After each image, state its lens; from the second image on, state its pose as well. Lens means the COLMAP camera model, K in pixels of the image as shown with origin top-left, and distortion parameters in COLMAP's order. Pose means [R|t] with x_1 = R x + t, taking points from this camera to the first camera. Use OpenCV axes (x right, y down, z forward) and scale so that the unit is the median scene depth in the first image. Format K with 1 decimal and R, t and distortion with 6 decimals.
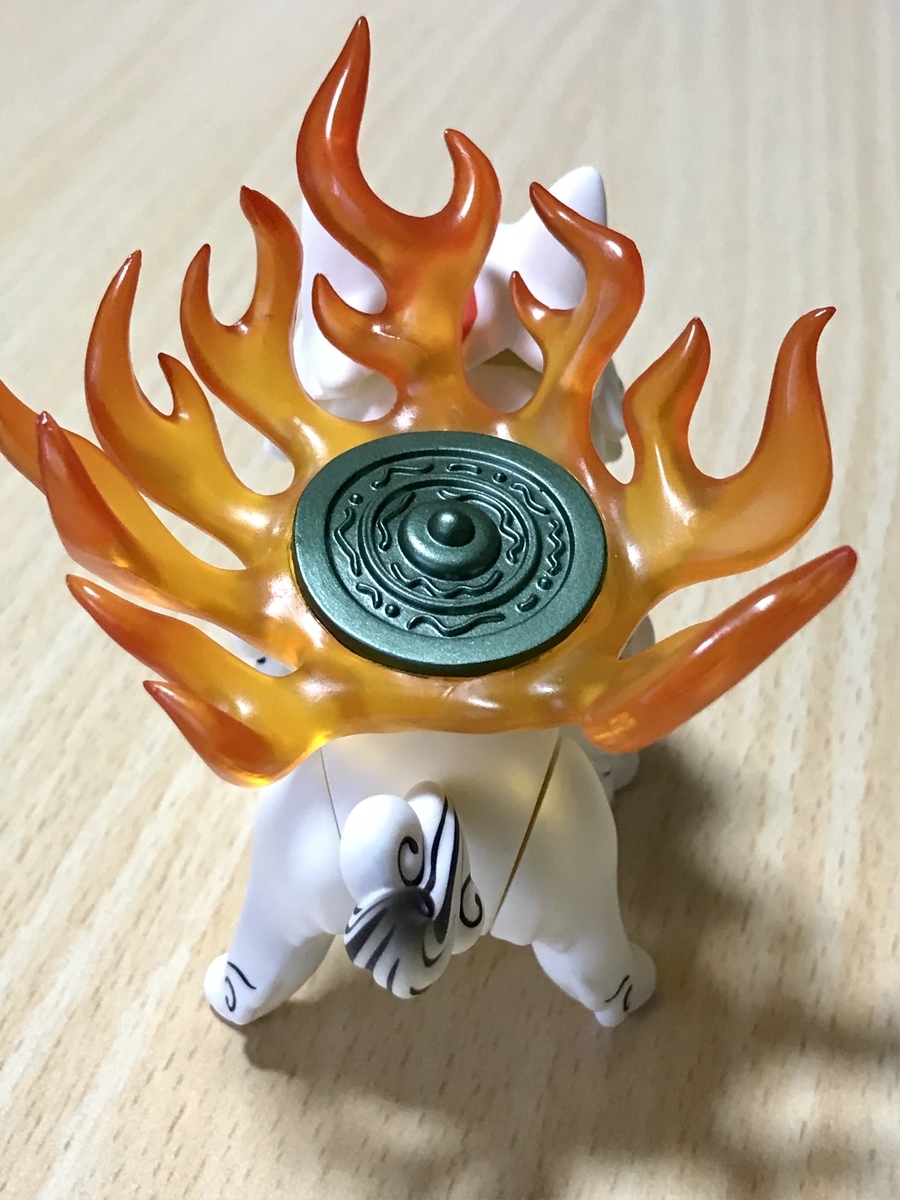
lens RADIAL K [[1915.9, 0, 458.7], [0, 1915.9, 602.8], [0, 0, 1]] dist [0.144950, 0.000000]
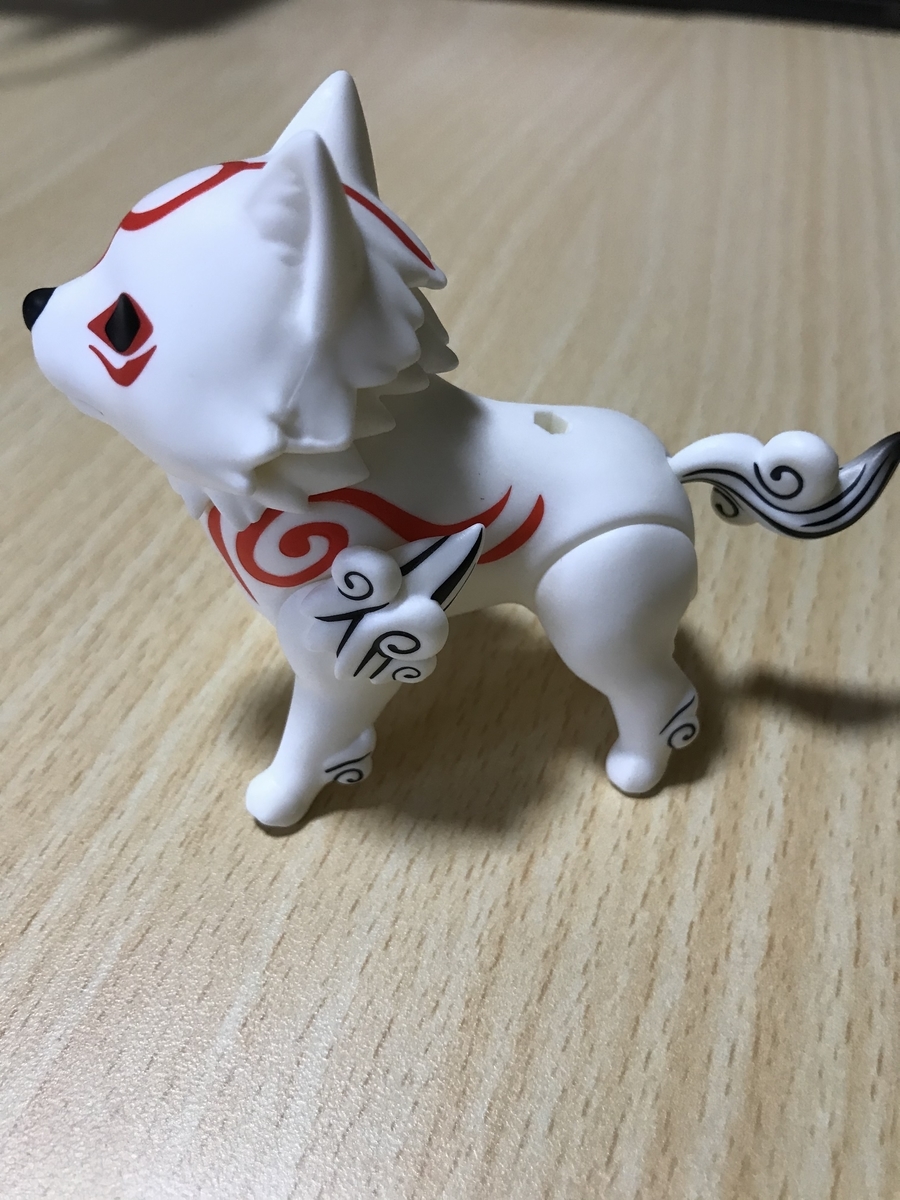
lens RADIAL K [[1036.3, 0, 447.9], [0, 1036.3, 601.2], [0, 0, 1]] dist [-0.038487, 0.022105]
pose [[0.993000, 0.043398, -0.109852, 0.105695], [-0.028554, 0.990670, 0.133257, -0.134198], [0.114610, -0.129188, 0.984975, 0.518527]]
